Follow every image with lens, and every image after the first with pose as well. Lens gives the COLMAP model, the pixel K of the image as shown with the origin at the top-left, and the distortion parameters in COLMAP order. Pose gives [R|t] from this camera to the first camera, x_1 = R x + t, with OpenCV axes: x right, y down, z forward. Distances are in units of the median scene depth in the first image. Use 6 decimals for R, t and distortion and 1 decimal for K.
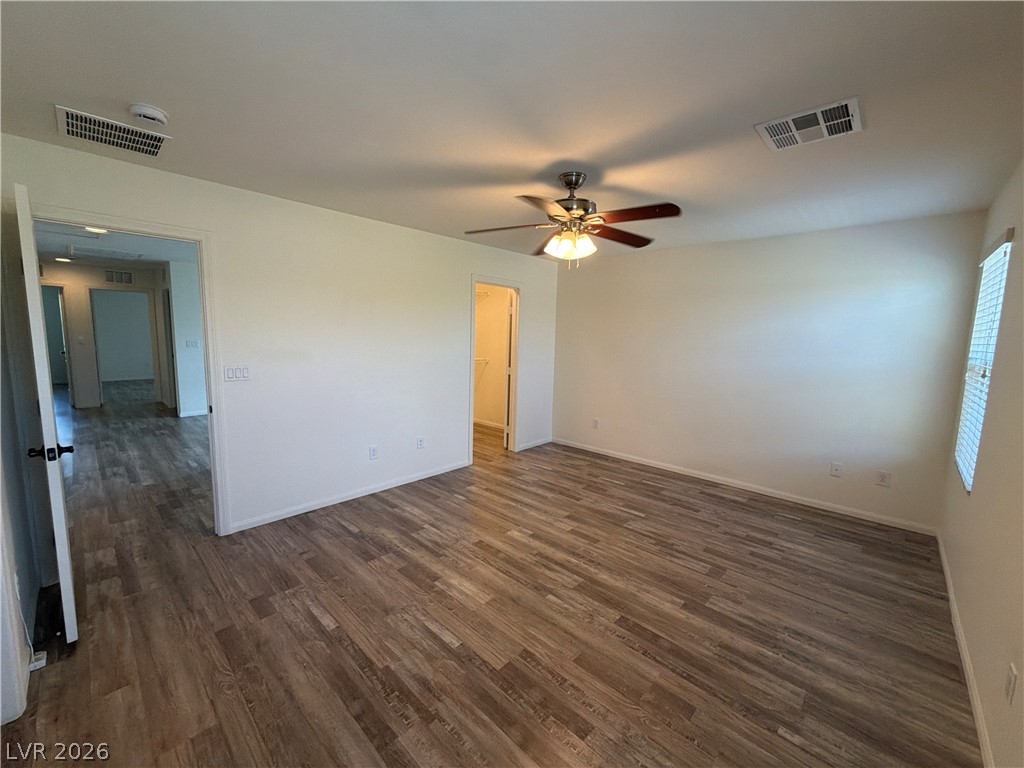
lens RADIAL K [[409.2, 0, 513.3], [0, 409.2, 382.1], [0, 0, 1]] dist [-0.001258, -0.000136]
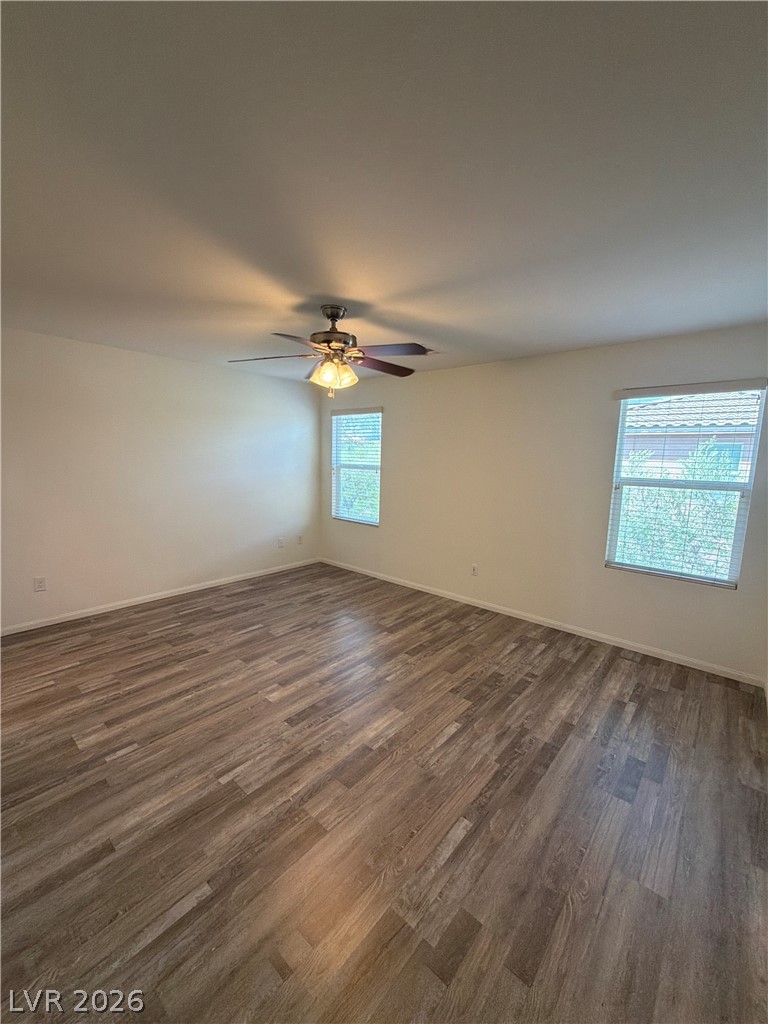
lens RADIAL K [[409.2, 0, 386.5], [0, 409.2, 513.0], [0, 0, 1]] dist [-0.001258, -0.000136]
pose [[-0.041606, -0.166090, 0.985233, -0.767745], [0.092972, 0.981164, 0.169330, -0.122354], [-0.994799, 0.098644, -0.025381, 0.742327]]
